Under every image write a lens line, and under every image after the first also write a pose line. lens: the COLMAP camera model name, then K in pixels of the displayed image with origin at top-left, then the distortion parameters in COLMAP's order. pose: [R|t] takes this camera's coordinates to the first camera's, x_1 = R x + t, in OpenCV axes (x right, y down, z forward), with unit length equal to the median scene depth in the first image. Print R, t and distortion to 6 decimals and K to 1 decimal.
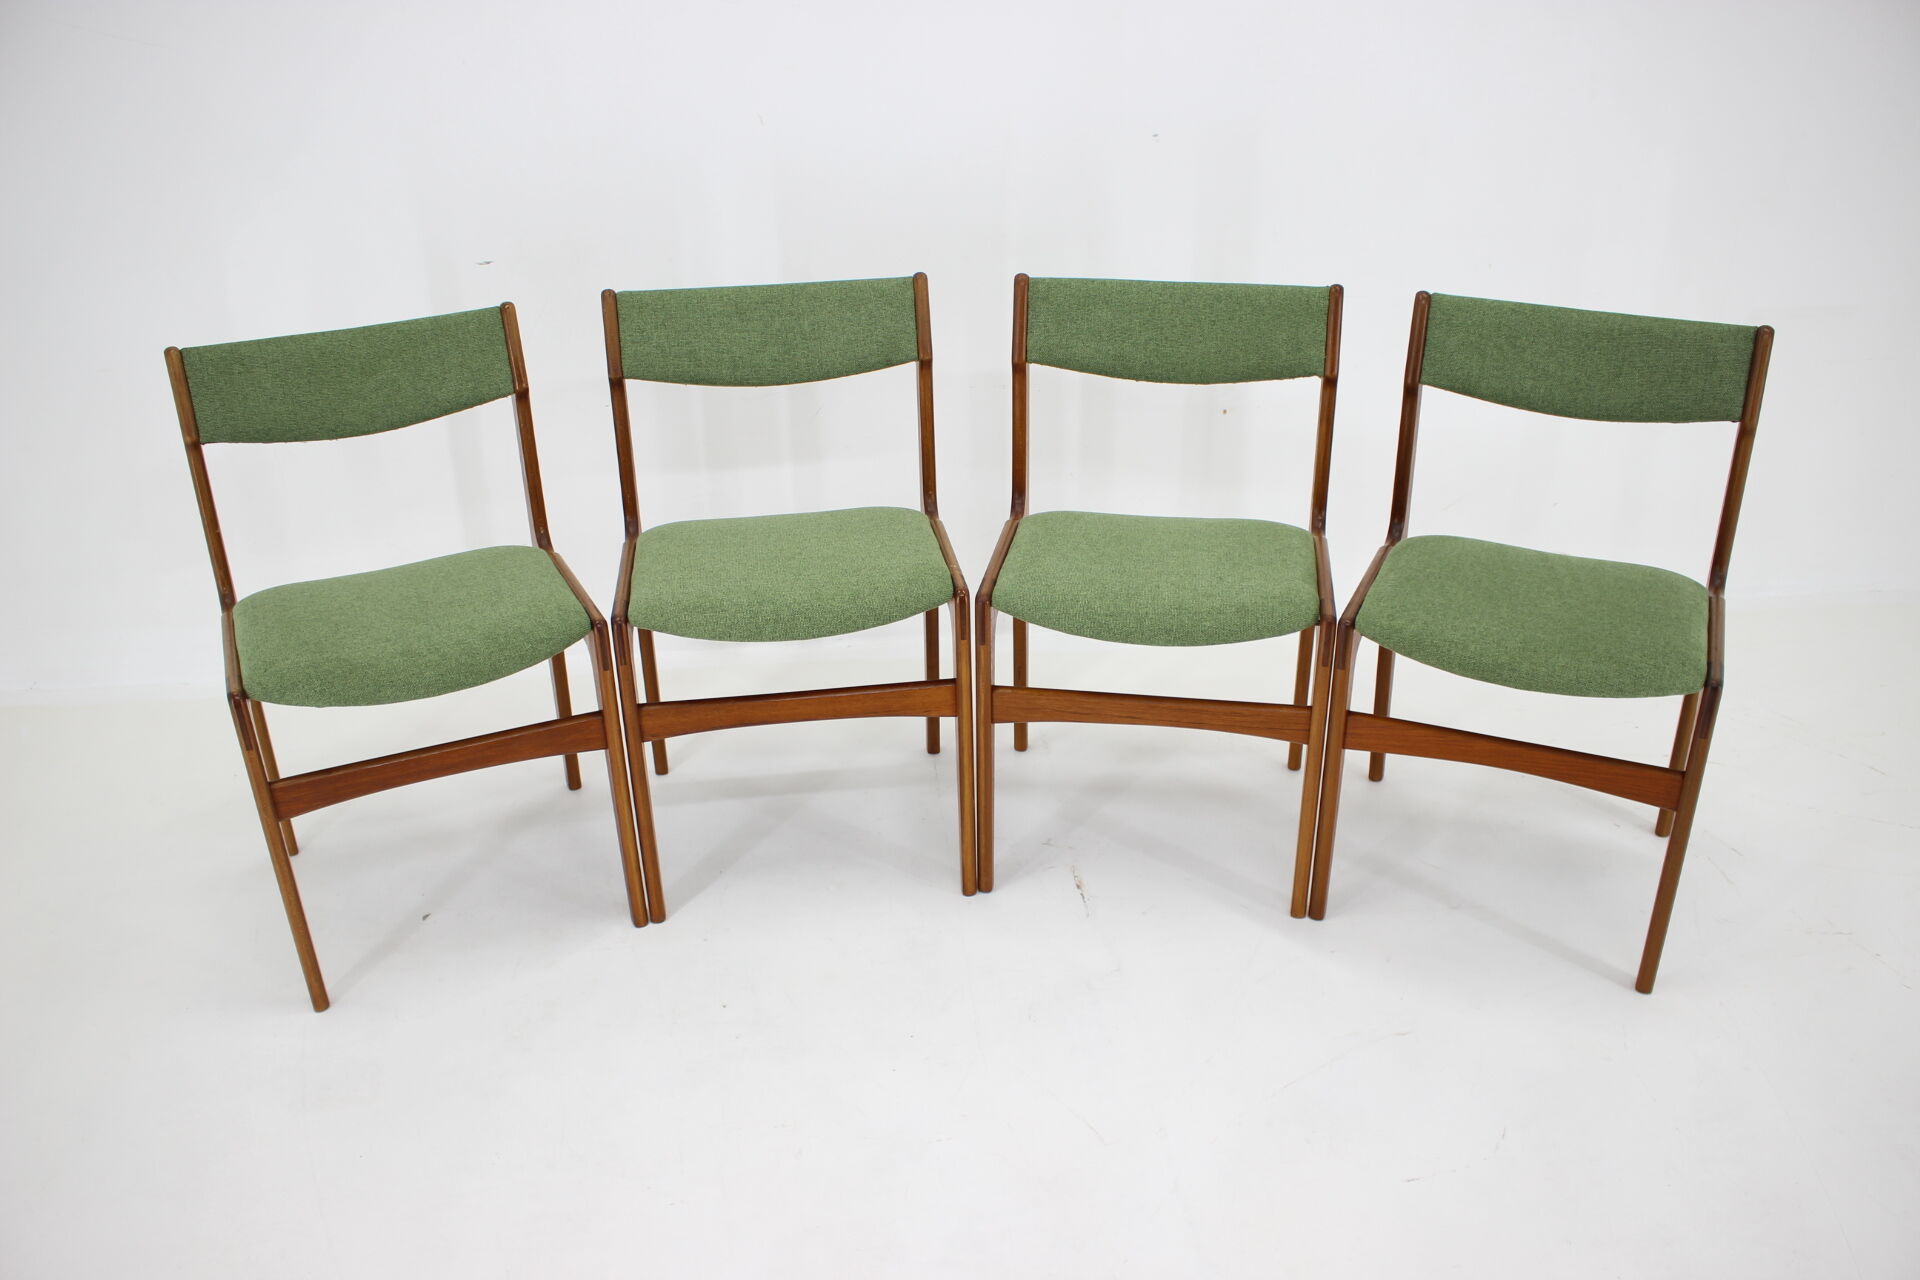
lens RADIAL K [[1635.7, 0, 958.9], [0, 1635.7, 650.5], [0, 0, 1]] dist [-0.140533, 0.109551]
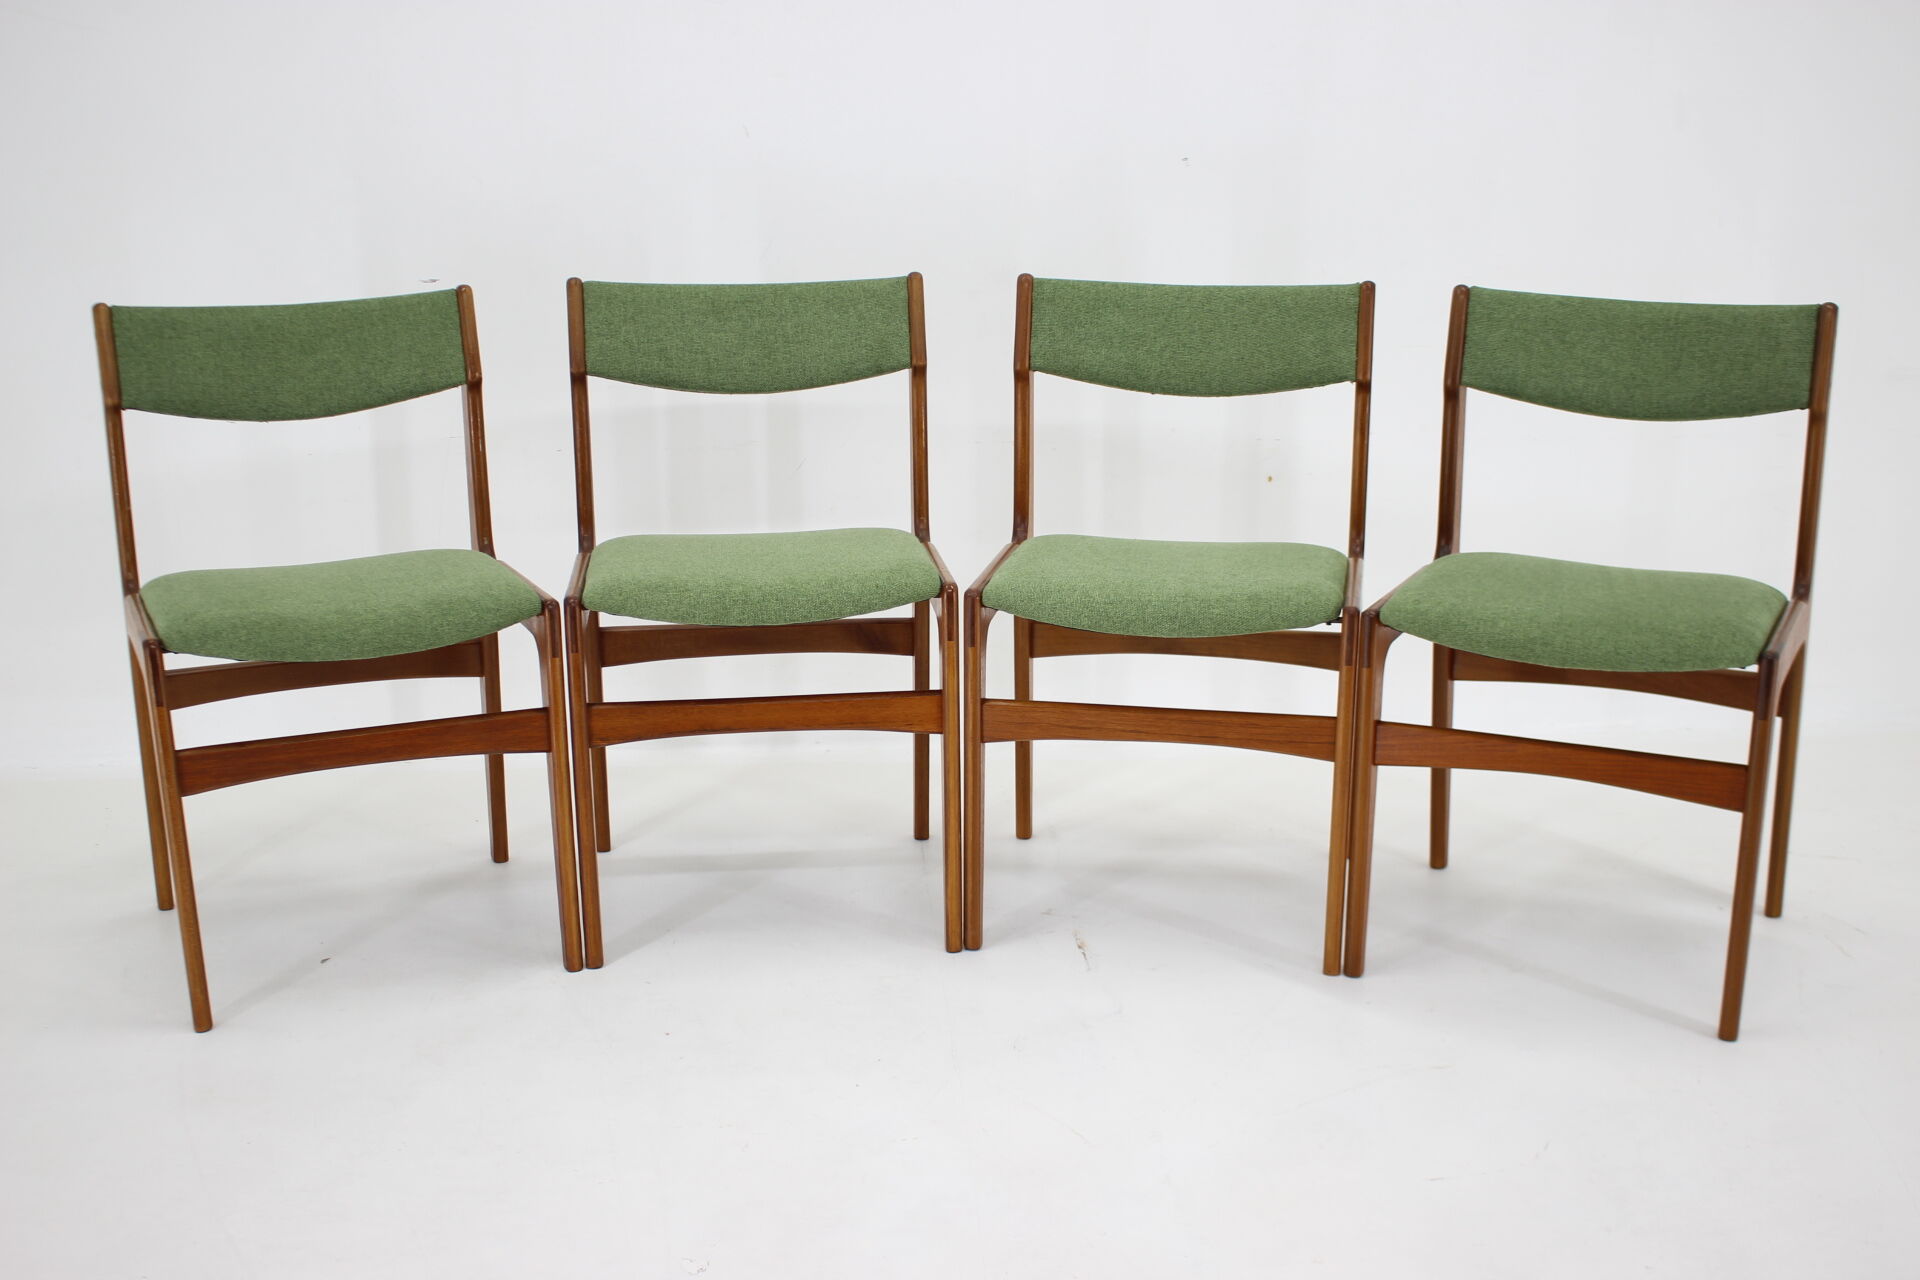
lens RADIAL K [[2337.1, 0, 978.2], [0, 2337.1, 634.1], [0, 0, 1]] dist [-0.064868, 0.000000]
pose [[0.999761, 0.017236, -0.013417, 0.034674], [-0.019591, 0.979210, -0.201900, 0.245576], [0.009658, 0.202115, 0.979314, -0.262146]]
